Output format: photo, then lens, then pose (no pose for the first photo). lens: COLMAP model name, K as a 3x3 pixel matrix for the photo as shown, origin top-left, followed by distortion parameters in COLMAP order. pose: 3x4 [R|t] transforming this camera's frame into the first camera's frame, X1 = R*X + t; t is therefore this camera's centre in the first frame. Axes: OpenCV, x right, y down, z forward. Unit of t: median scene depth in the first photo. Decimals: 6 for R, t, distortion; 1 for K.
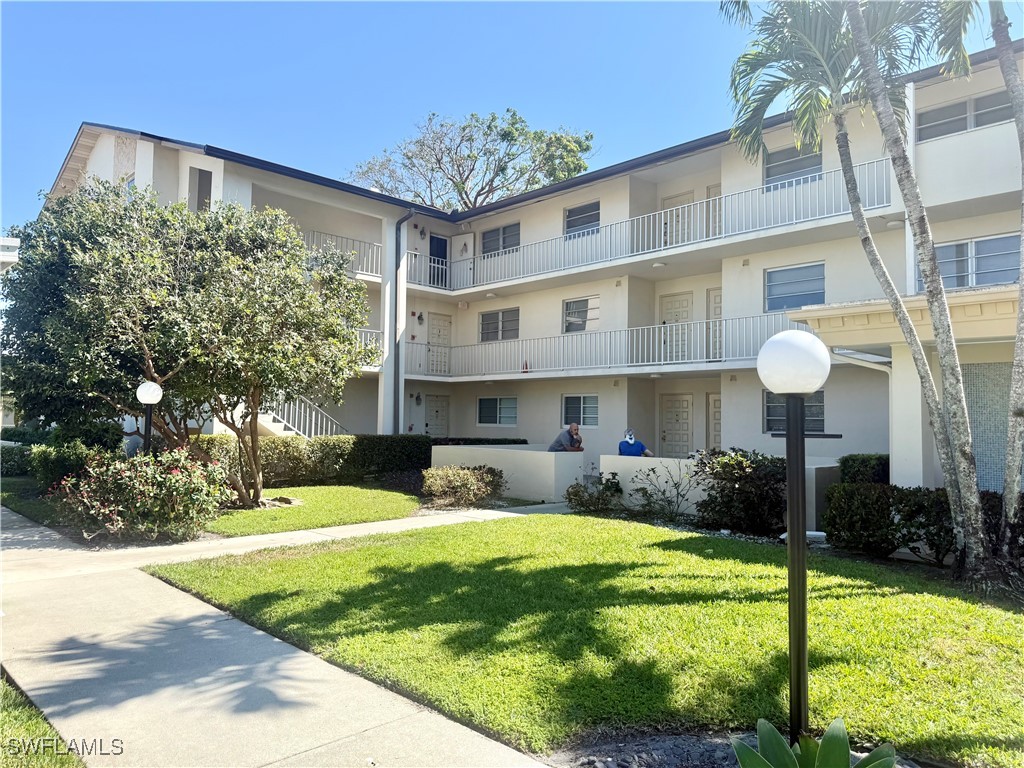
lens RADIAL K [[725.7, 0, 513.9], [0, 725.7, 387.9], [0, 0, 1]] dist [0.036756, -0.044105]
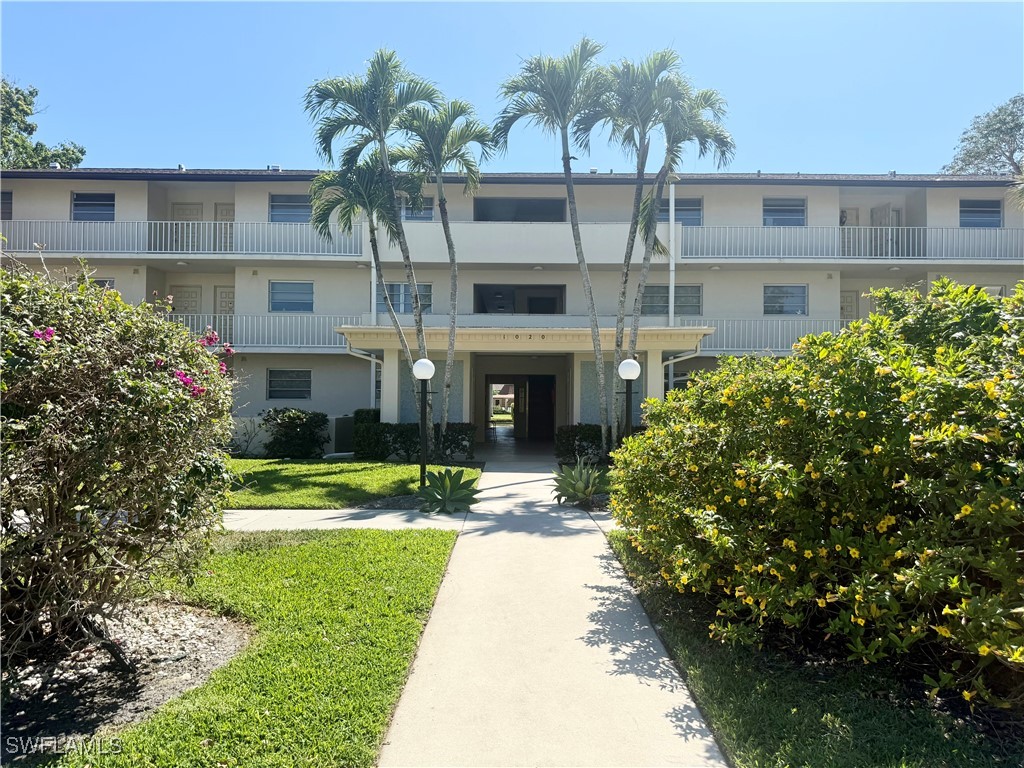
lens RADIAL K [[725.7, 0, 512.5], [0, 725.7, 385.8], [0, 0, 1]] dist [0.036756, -0.044105]
pose [[0.703750, 0.002167, 0.710444, -0.306502], [-0.026752, 0.999367, 0.023452, -0.009547], [-0.709944, -0.035510, 0.703362, -0.290232]]
